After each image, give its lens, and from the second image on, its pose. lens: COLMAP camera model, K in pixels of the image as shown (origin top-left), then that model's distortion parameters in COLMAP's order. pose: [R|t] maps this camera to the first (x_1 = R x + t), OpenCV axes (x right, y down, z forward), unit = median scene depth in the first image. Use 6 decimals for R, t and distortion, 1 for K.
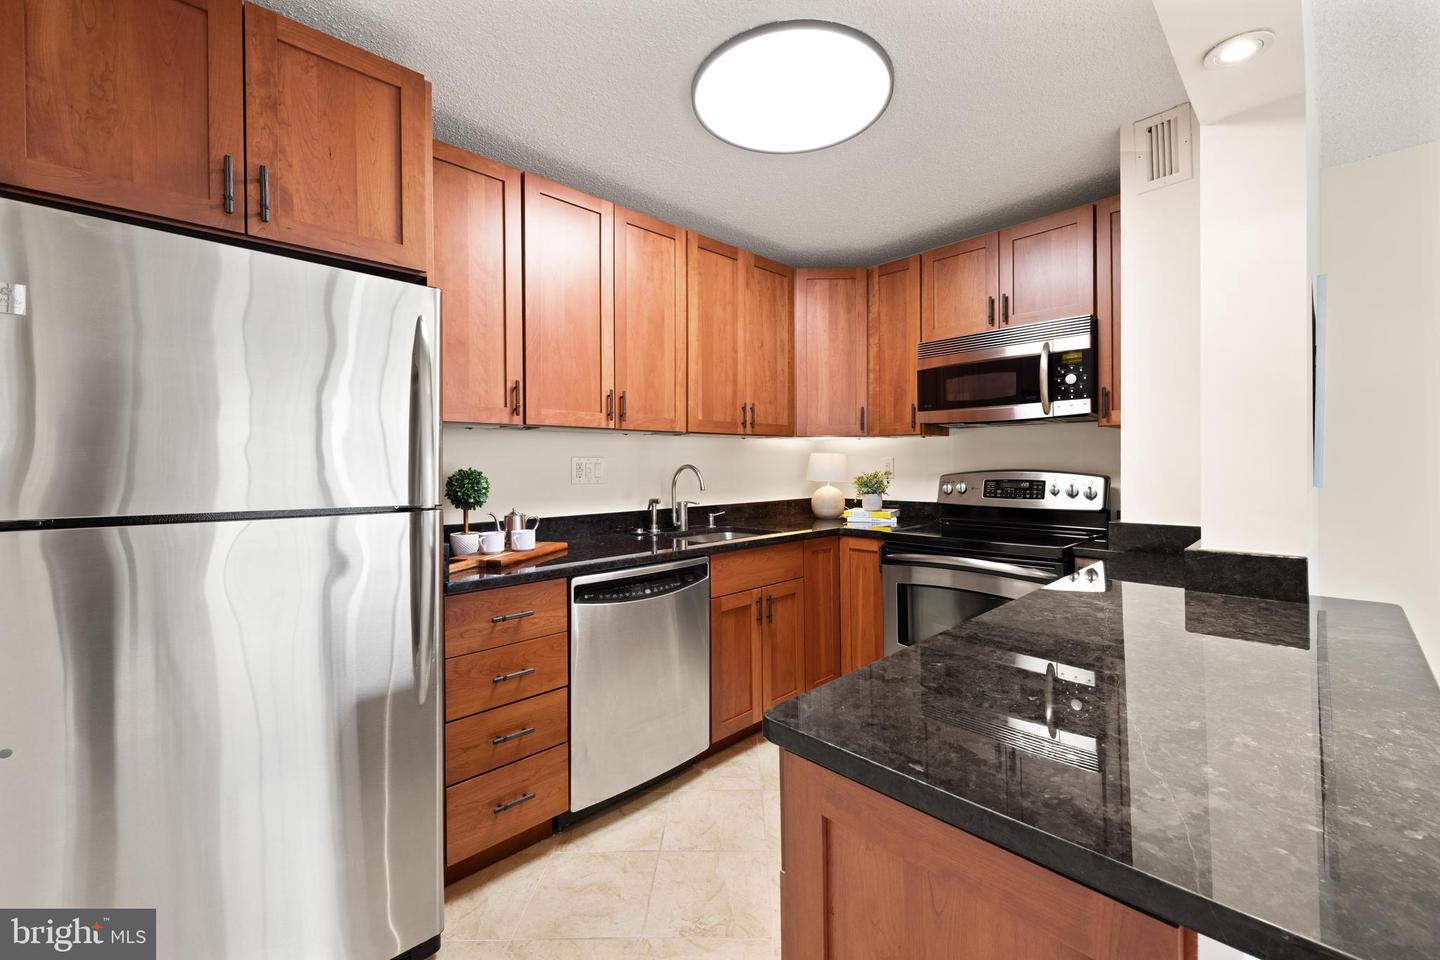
lens RADIAL K [[581.7, 0, 731.0], [0, 581.7, 468.4], [0, 0, 1]] dist [0.015043, -0.005413]
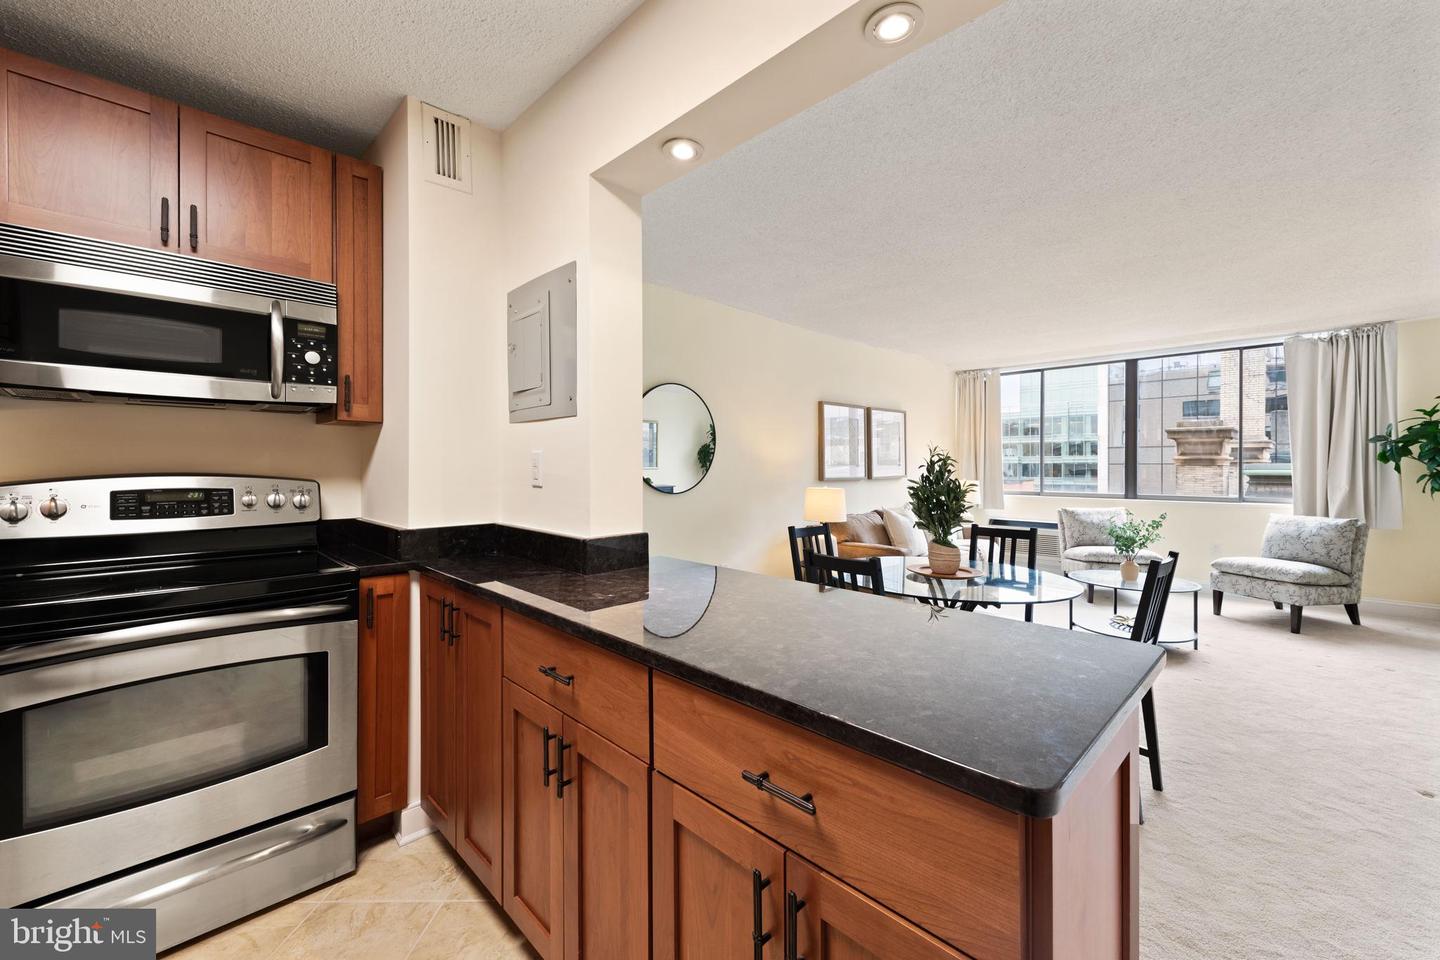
lens RADIAL K [[581.7, 0, 732.5], [0, 581.7, 468.0], [0, 0, 1]] dist [0.015043, -0.005413]
pose [[-0.016171, 0.004251, 0.999860, -0.197077], [0.006528, 0.999970, -0.004145, 0.002746], [-0.999848, 0.006460, -0.016198, 0.406502]]
